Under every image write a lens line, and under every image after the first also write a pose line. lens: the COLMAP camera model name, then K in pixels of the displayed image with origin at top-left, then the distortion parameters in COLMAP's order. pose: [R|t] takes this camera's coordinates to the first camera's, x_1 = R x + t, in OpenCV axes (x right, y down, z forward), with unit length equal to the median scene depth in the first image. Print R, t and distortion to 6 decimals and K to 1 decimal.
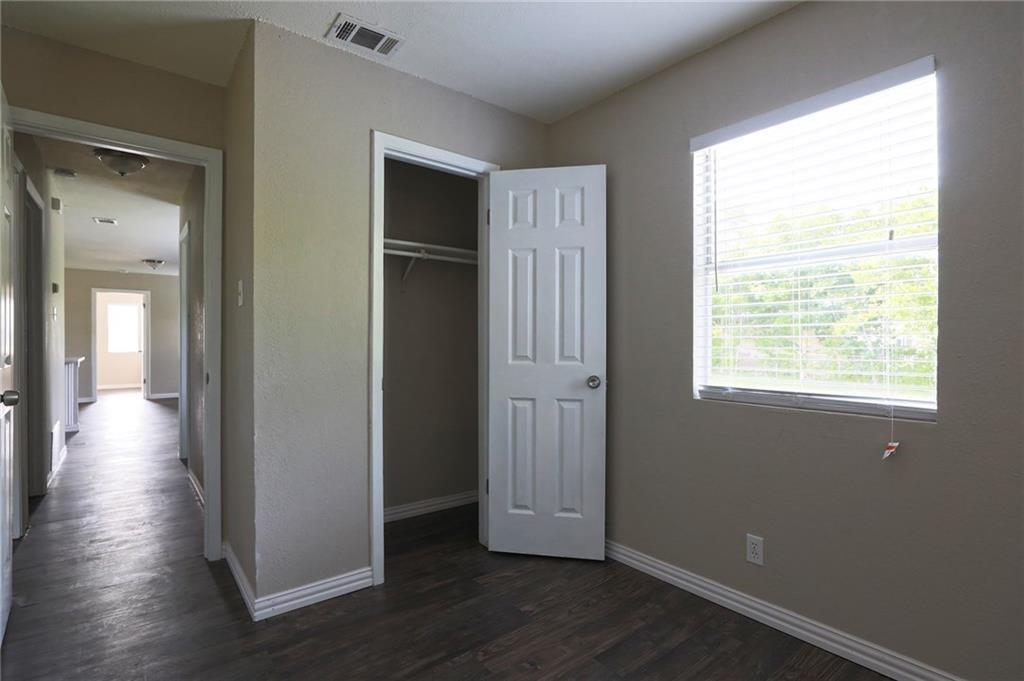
lens RADIAL K [[492.0, 0, 512.0], [0, 492.0, 340.5], [0, 0, 1]] dist [-0.043834, 0.009031]
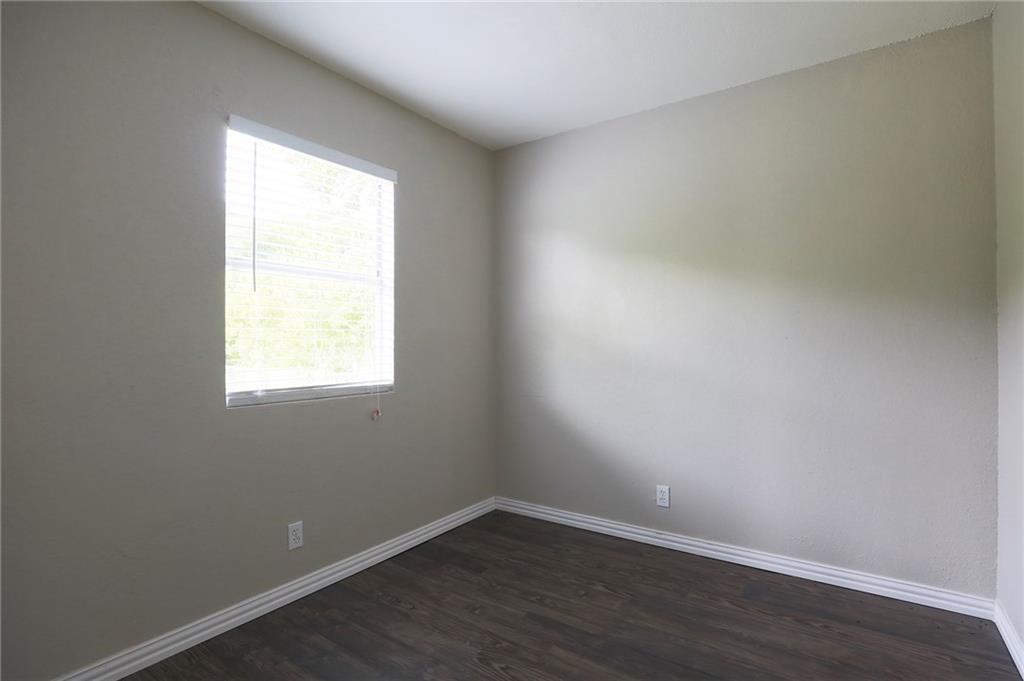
lens RADIAL K [[492.0, 0, 512.0], [0, 492.0, 340.5], [0, 0, 1]] dist [-0.043834, 0.009031]
pose [[-0.279788, 0.004510, 0.960051, -0.657109], [0.002458, 0.999989, -0.003981, 0.001212], [-0.960059, 0.001246, -0.279796, 0.812261]]
